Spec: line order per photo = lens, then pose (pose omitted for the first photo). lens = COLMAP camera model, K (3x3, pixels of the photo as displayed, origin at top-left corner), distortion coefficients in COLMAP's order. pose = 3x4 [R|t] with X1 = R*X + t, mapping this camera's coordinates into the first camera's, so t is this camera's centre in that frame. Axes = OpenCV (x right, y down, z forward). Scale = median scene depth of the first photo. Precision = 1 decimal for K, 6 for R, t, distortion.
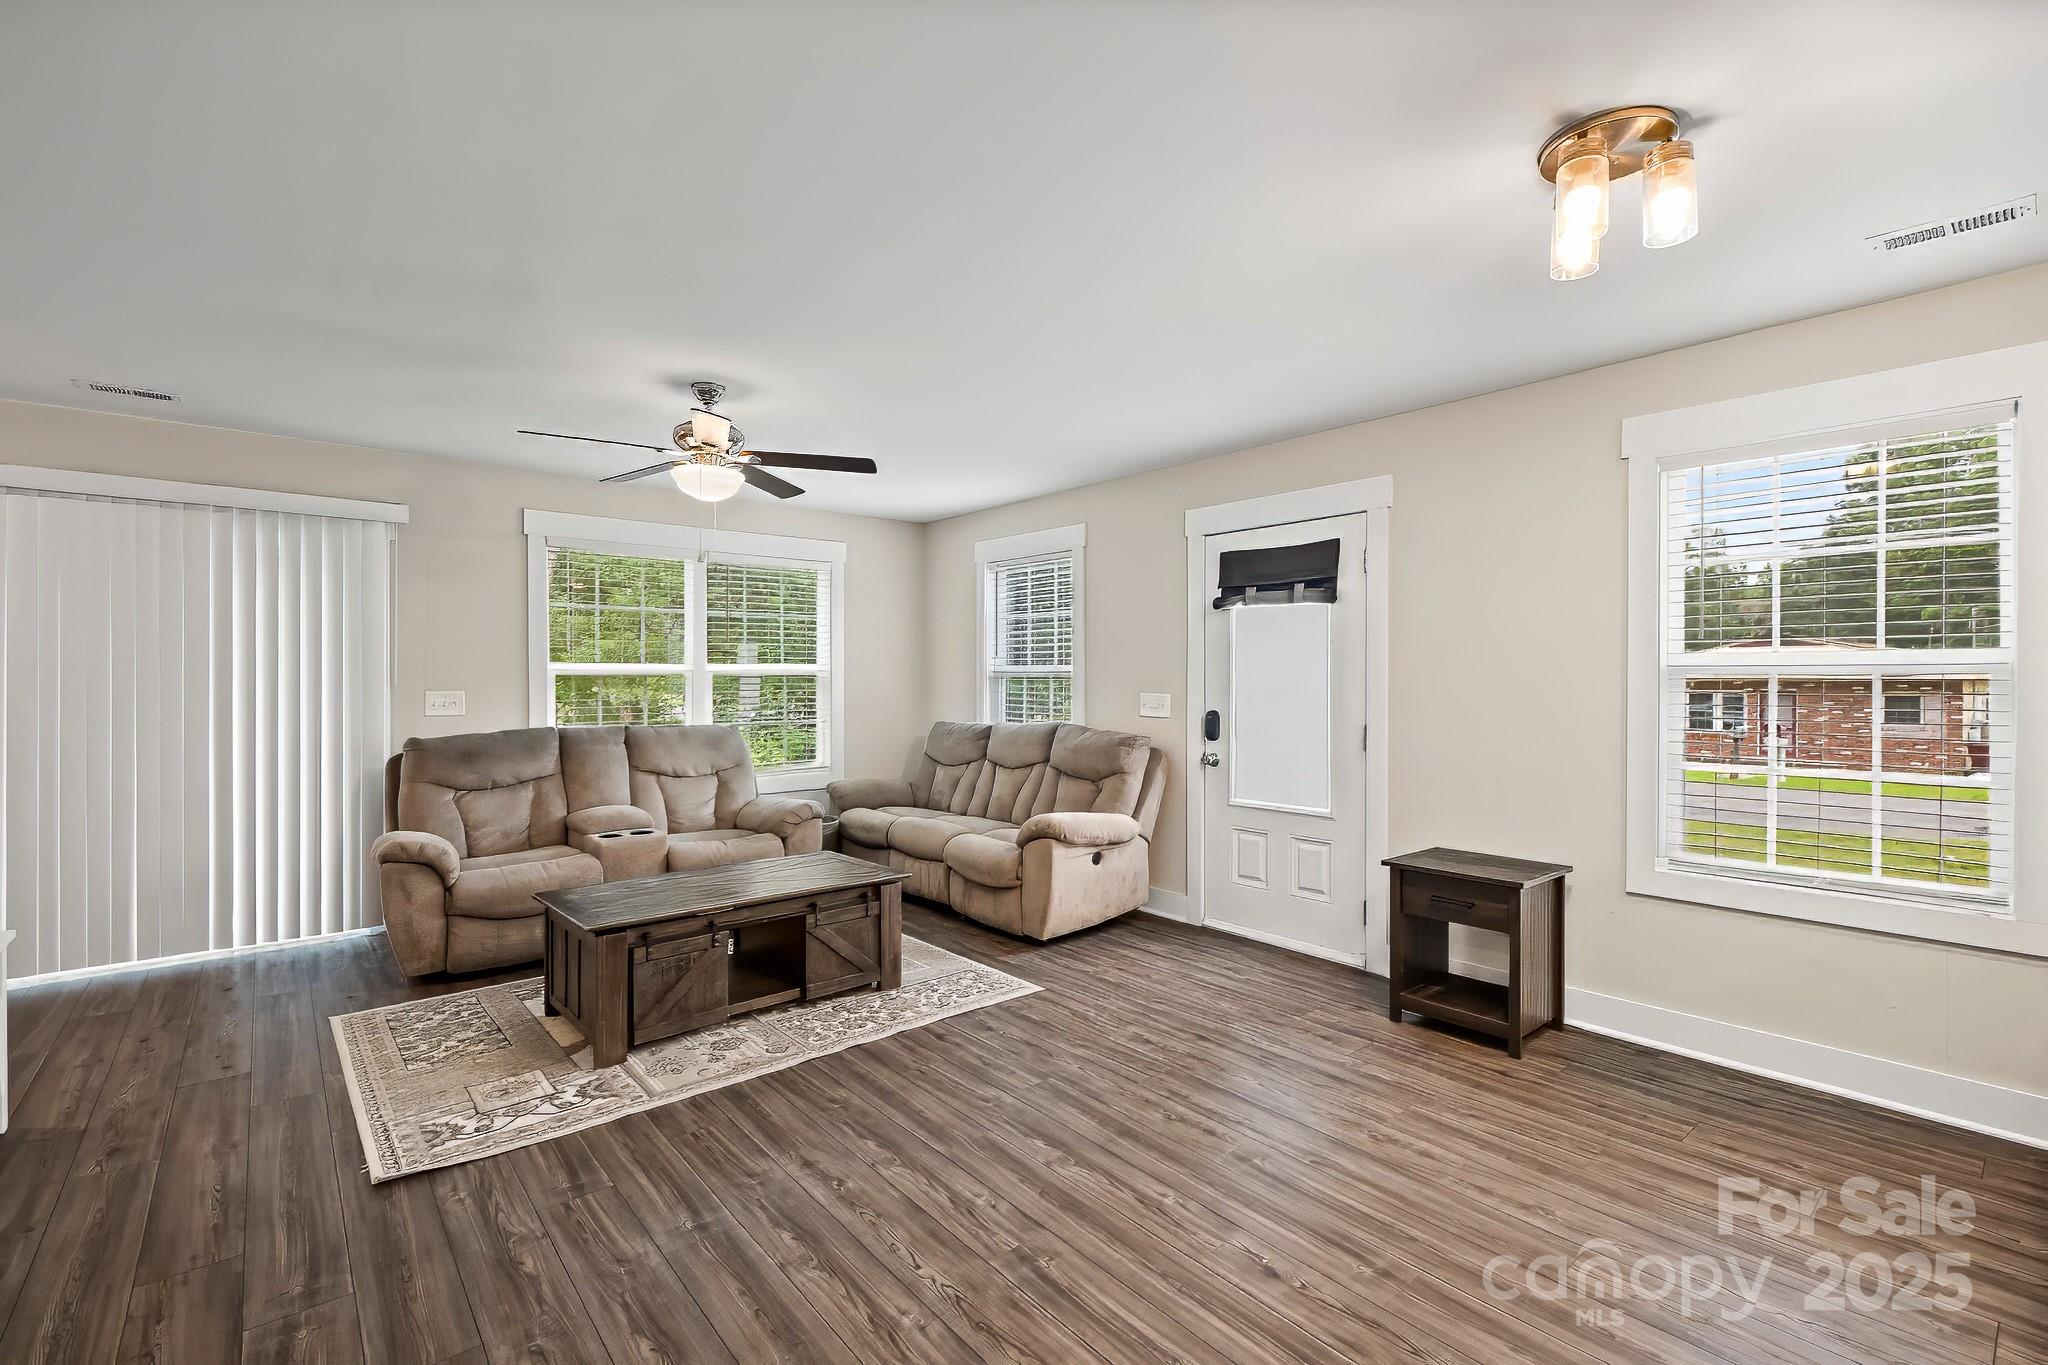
lens RADIAL K [[893.2, 0, 1031.1], [0, 893.2, 675.5], [0, 0, 1]] dist [0.001049, -0.002660]
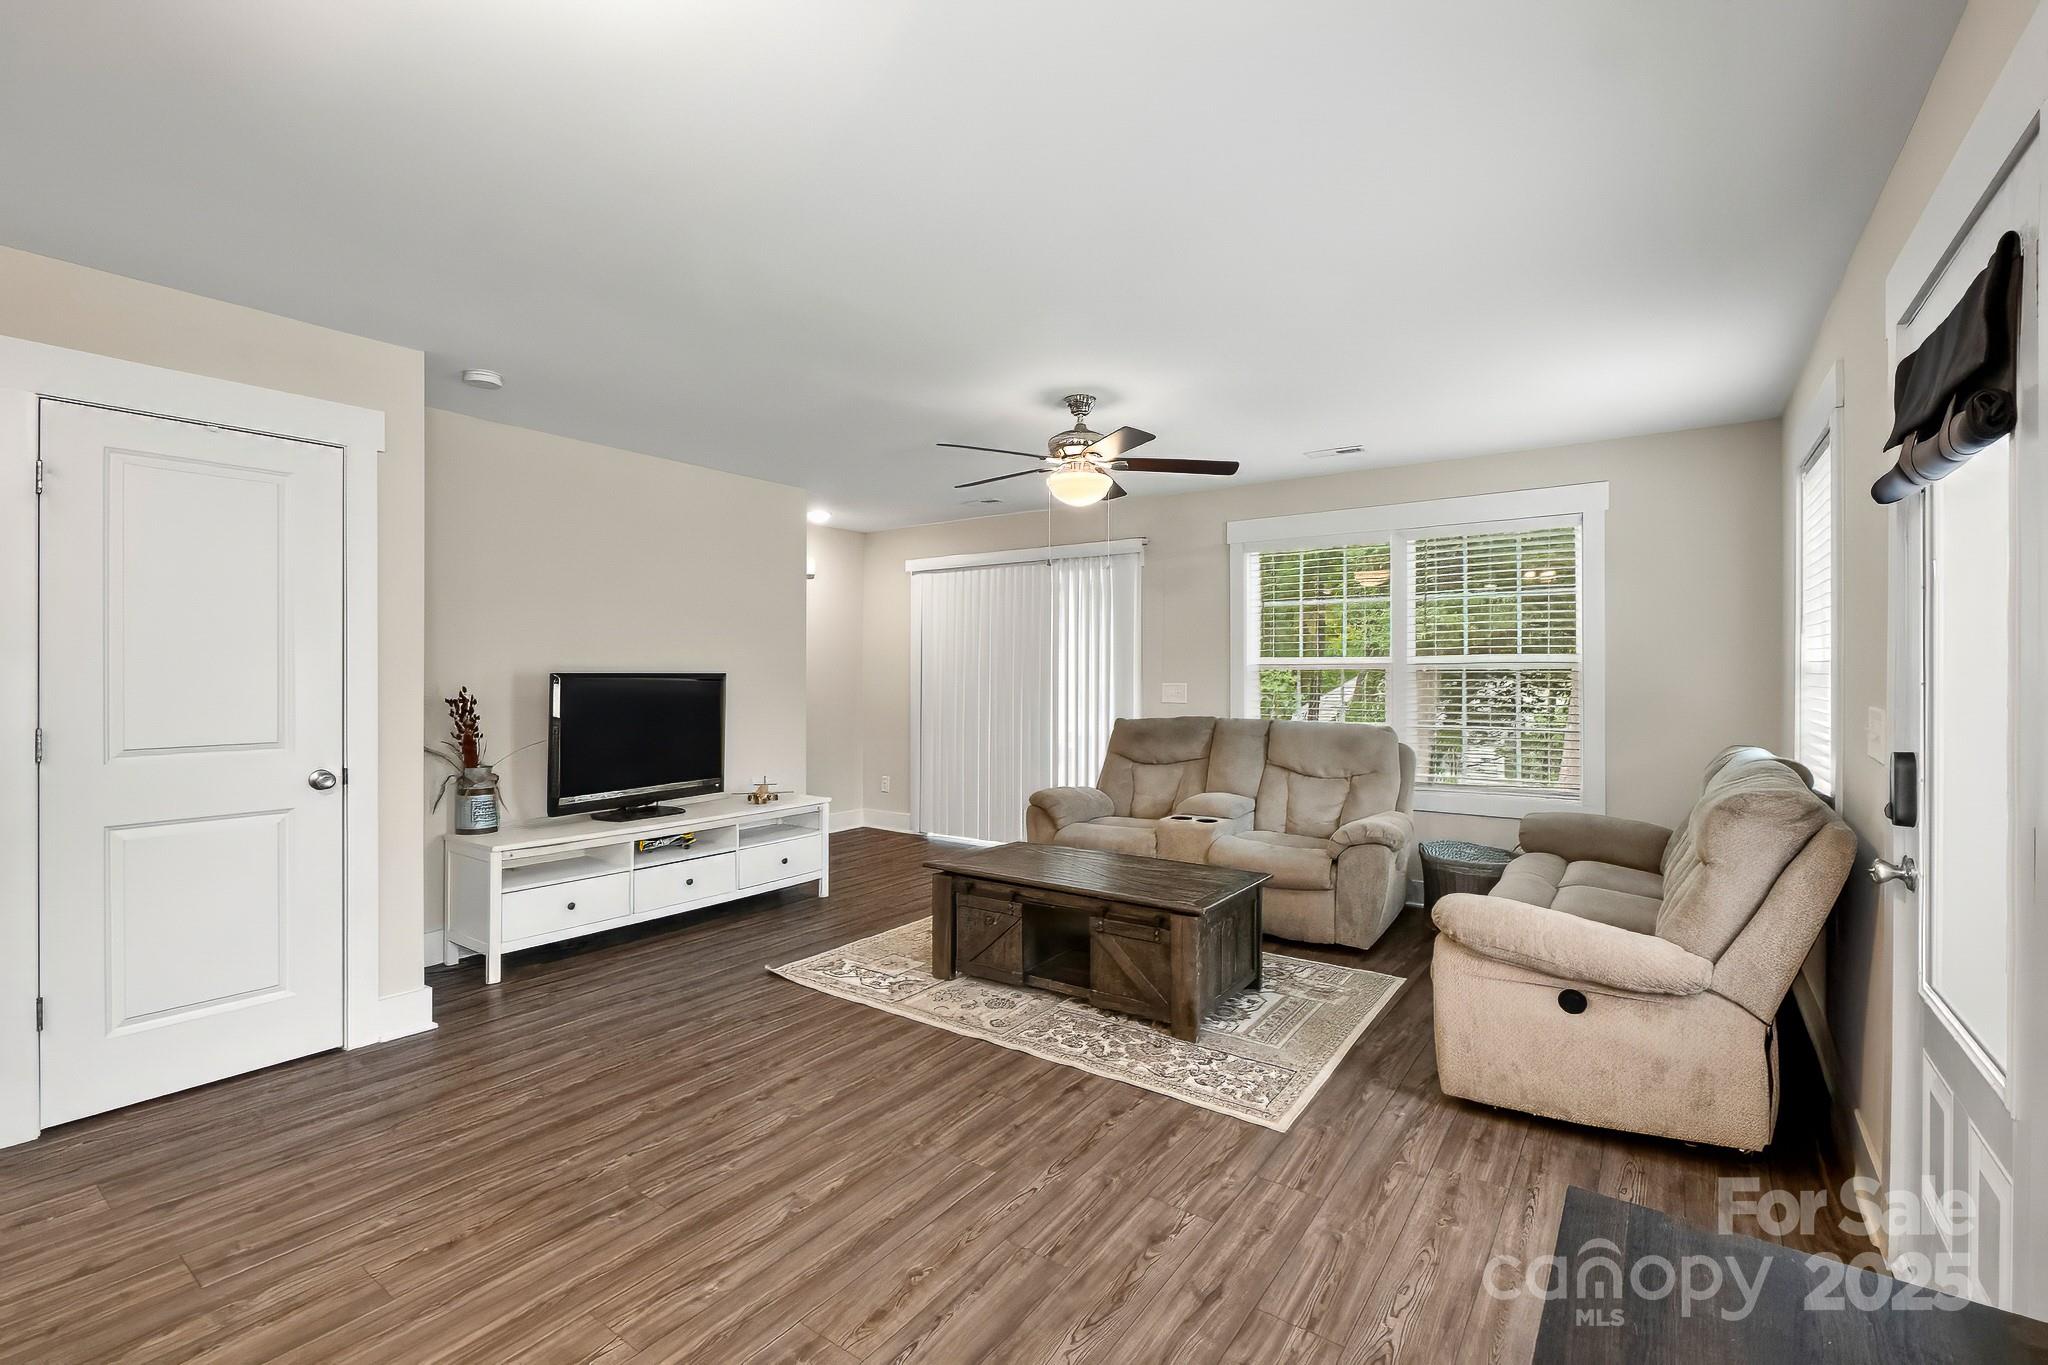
lens RADIAL K [[893.2, 0, 1024.9], [0, 893.2, 672.4], [0, 0, 1]] dist [0.001049, -0.002660]
pose [[0.241588, 0.001231, -0.970378, 0.751694], [0.000450, 0.999999, 0.001380, 0.001637], [0.970379, -0.000770, 0.241587, 0.777215]]
